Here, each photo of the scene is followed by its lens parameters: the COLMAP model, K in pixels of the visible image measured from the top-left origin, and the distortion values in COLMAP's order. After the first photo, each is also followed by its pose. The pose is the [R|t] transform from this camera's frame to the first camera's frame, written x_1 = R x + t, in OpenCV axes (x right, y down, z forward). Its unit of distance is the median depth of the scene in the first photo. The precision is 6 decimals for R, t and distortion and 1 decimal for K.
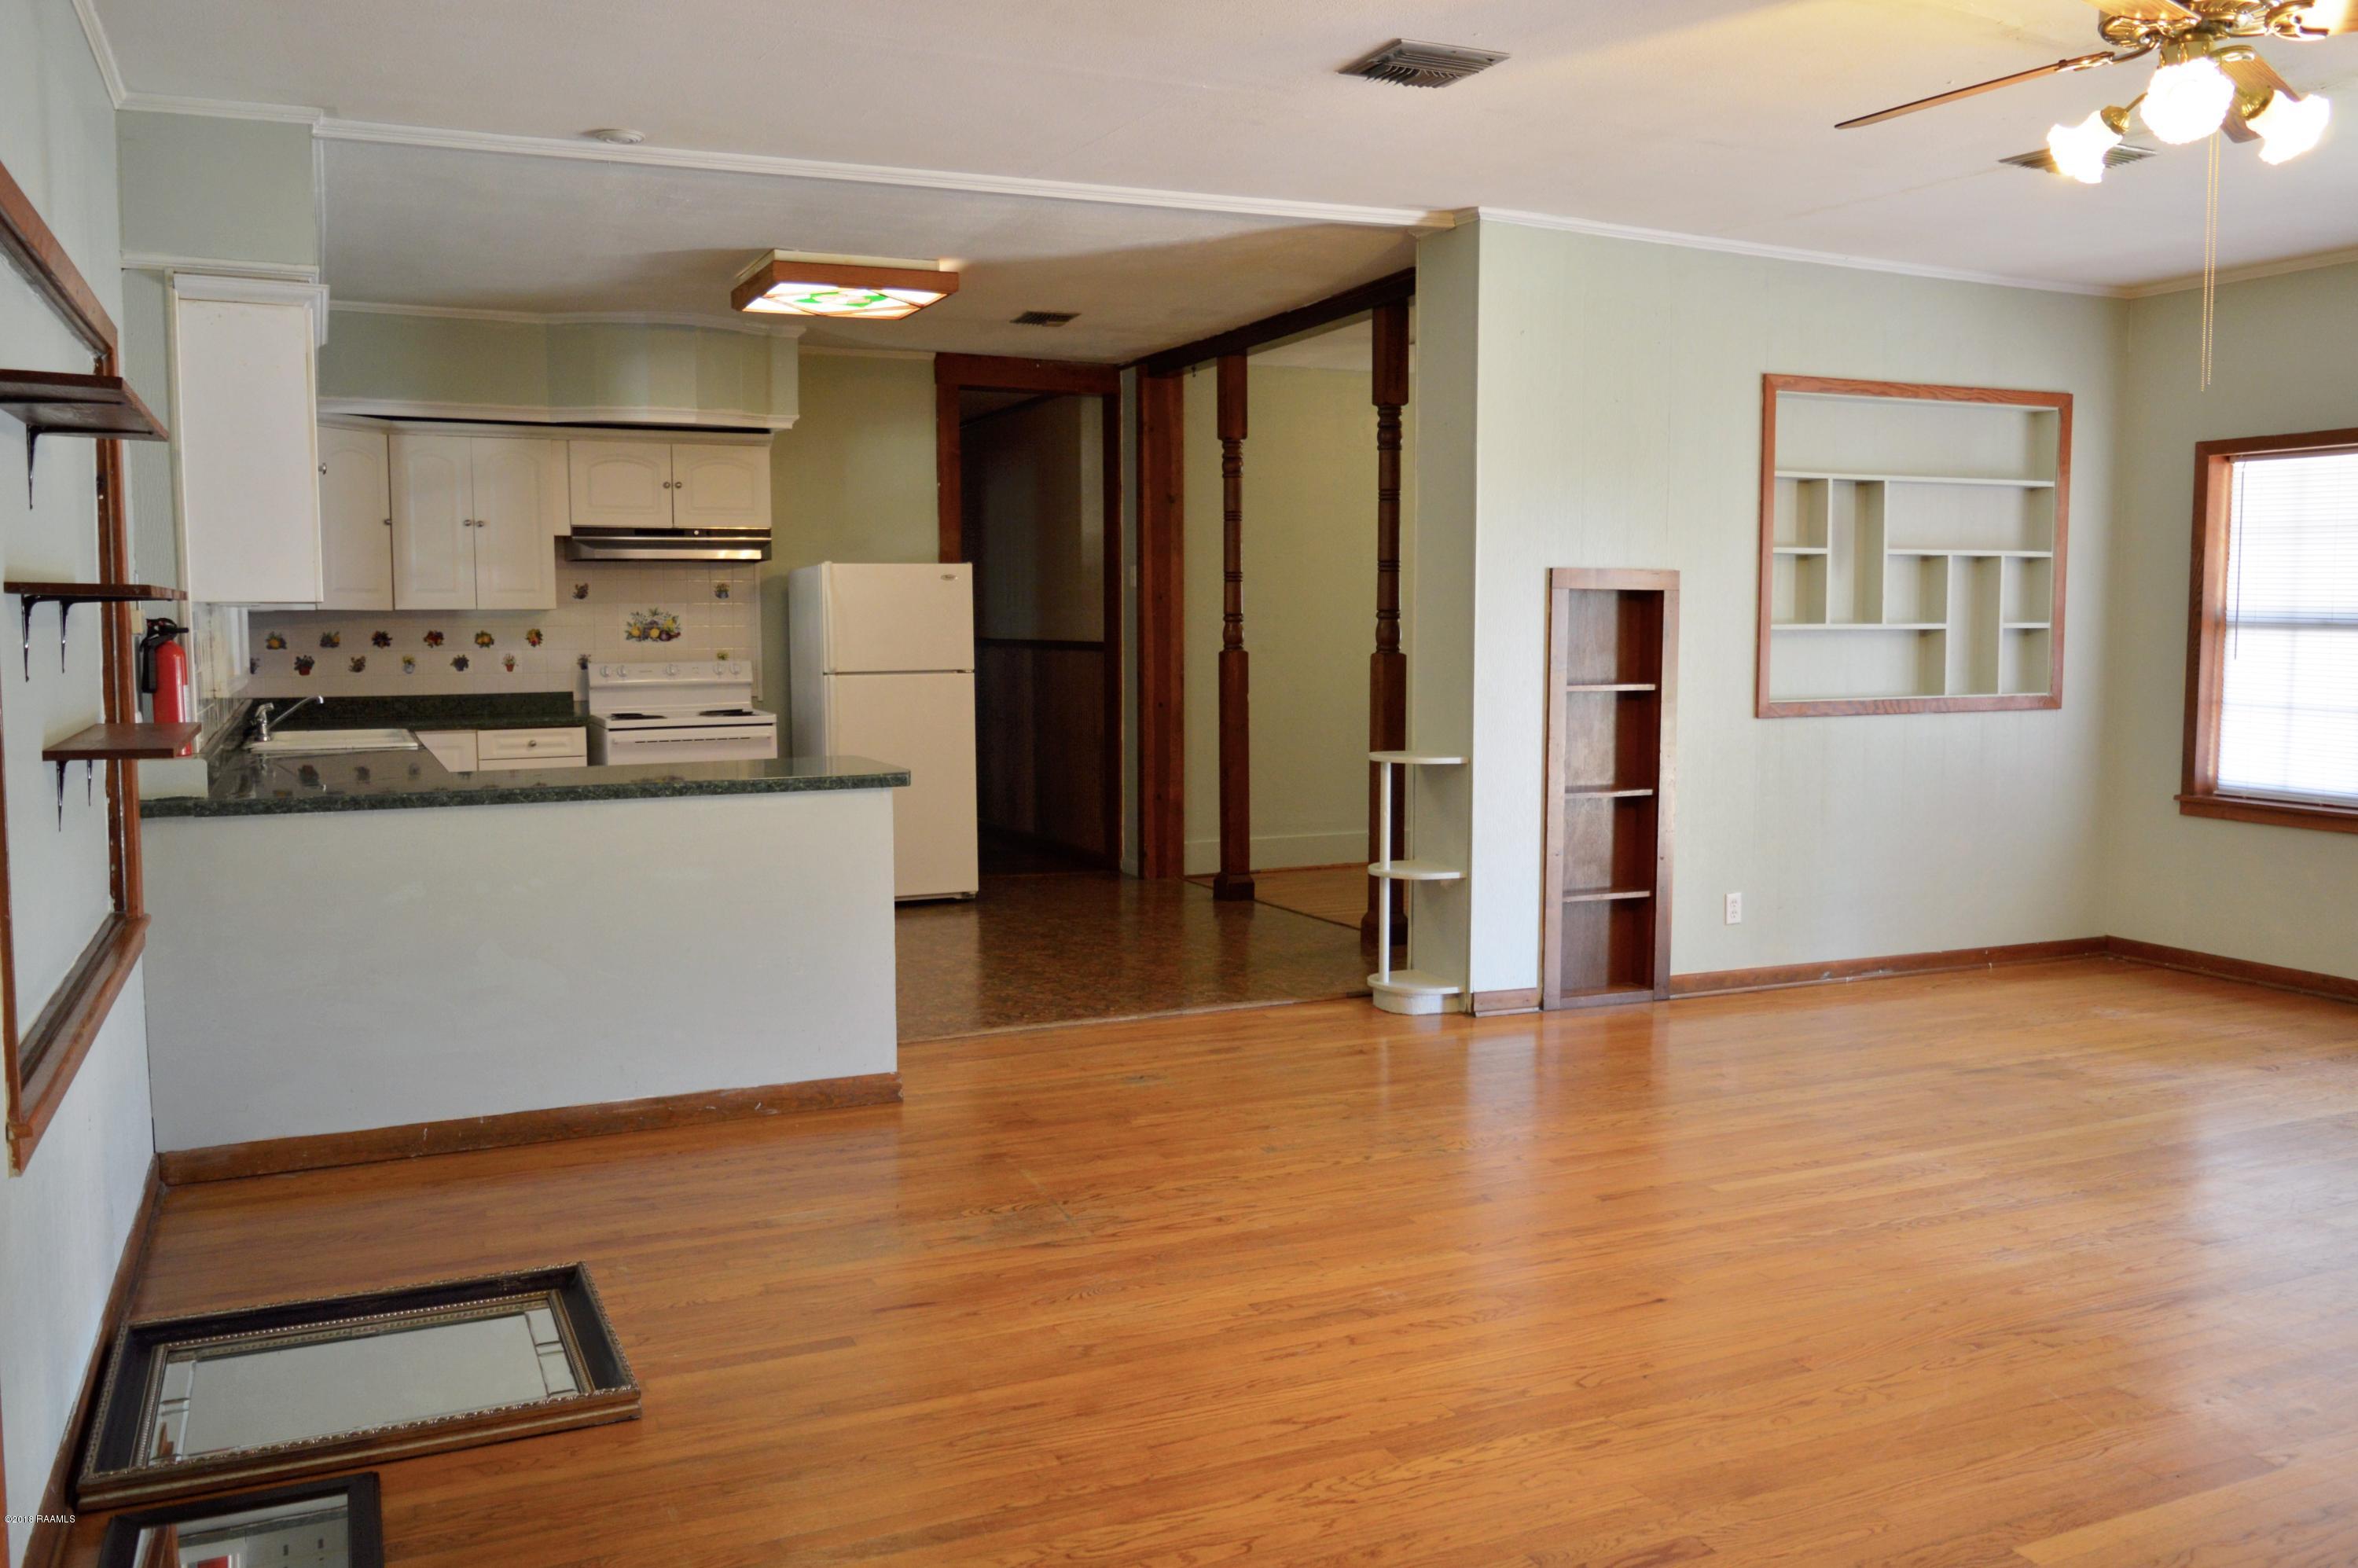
lens RADIAL K [[1953.2, 0, 1174.9], [0, 1953.2, 786.7], [0, 0, 1]] dist [-0.022086, 0.007704]
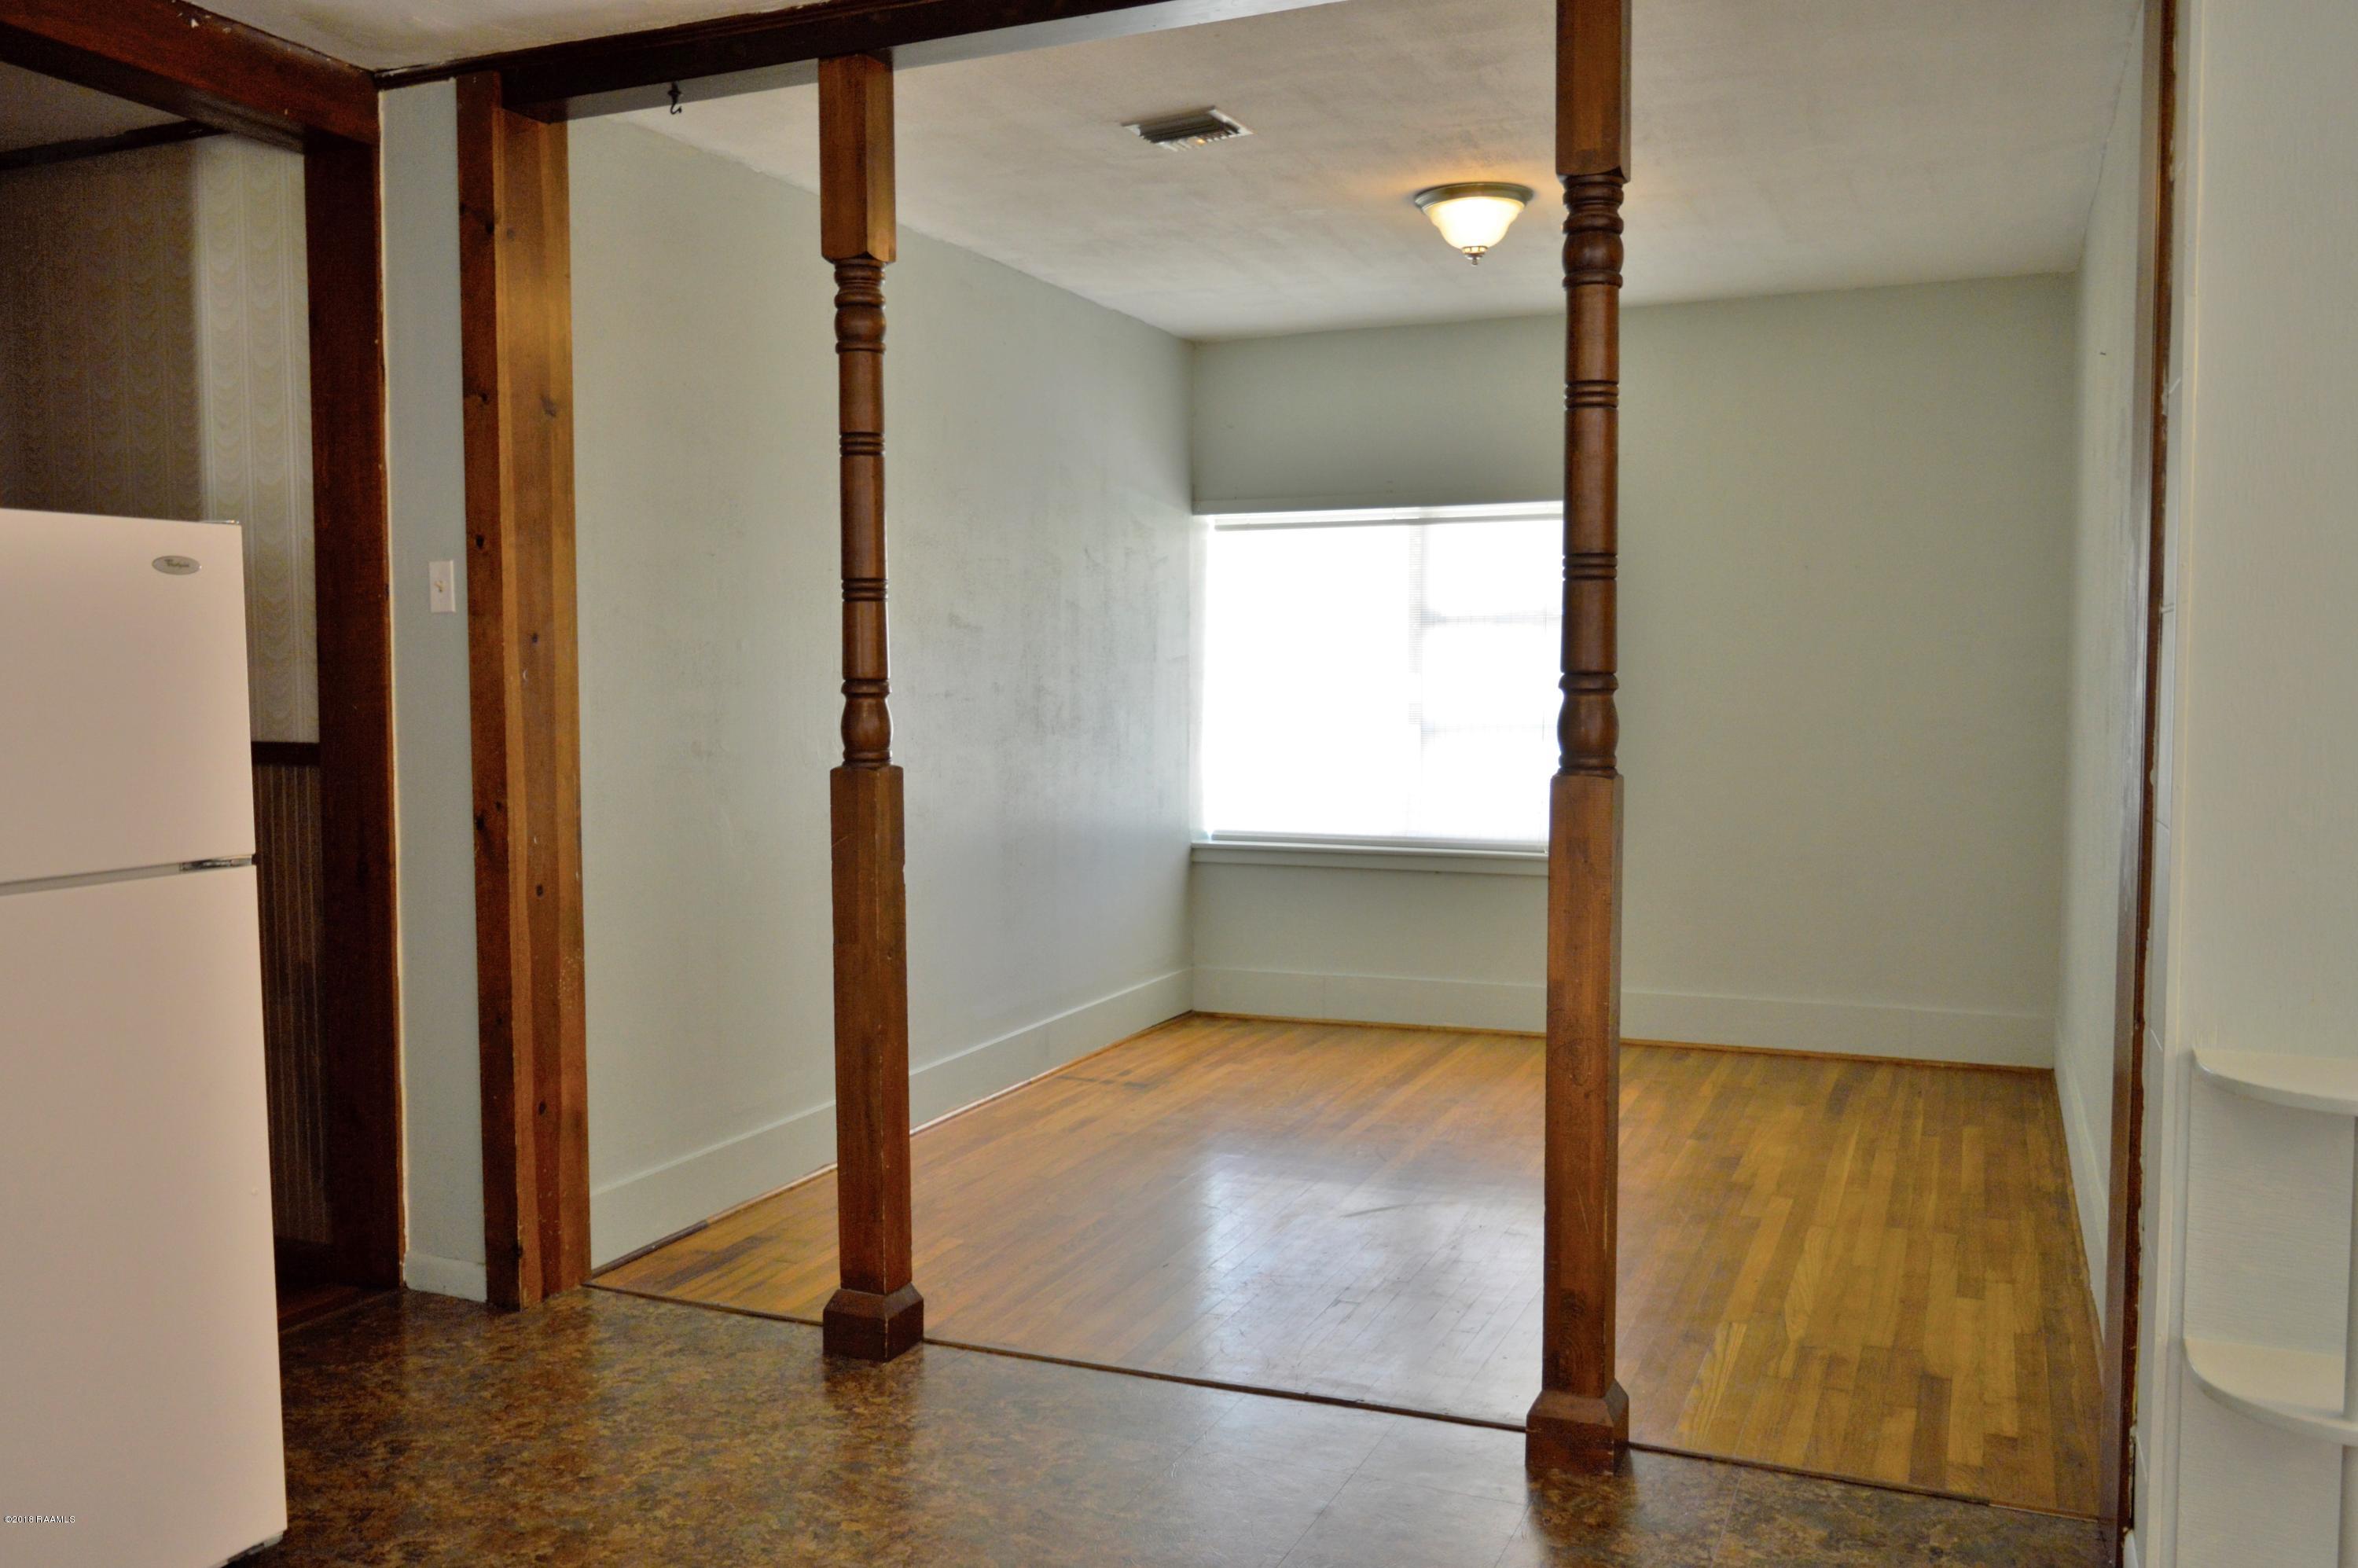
lens RADIAL K [[1953.2, 0, 1167.3], [0, 1953.2, 775.5], [0, 0, 1]] dist [-0.022086, 0.007704]
pose [[0.740989, -0.043450, 0.670110, -0.188600], [0.058914, 0.998263, -0.000419, -0.058870], [-0.668927, 0.039789, 0.742262, 0.596299]]
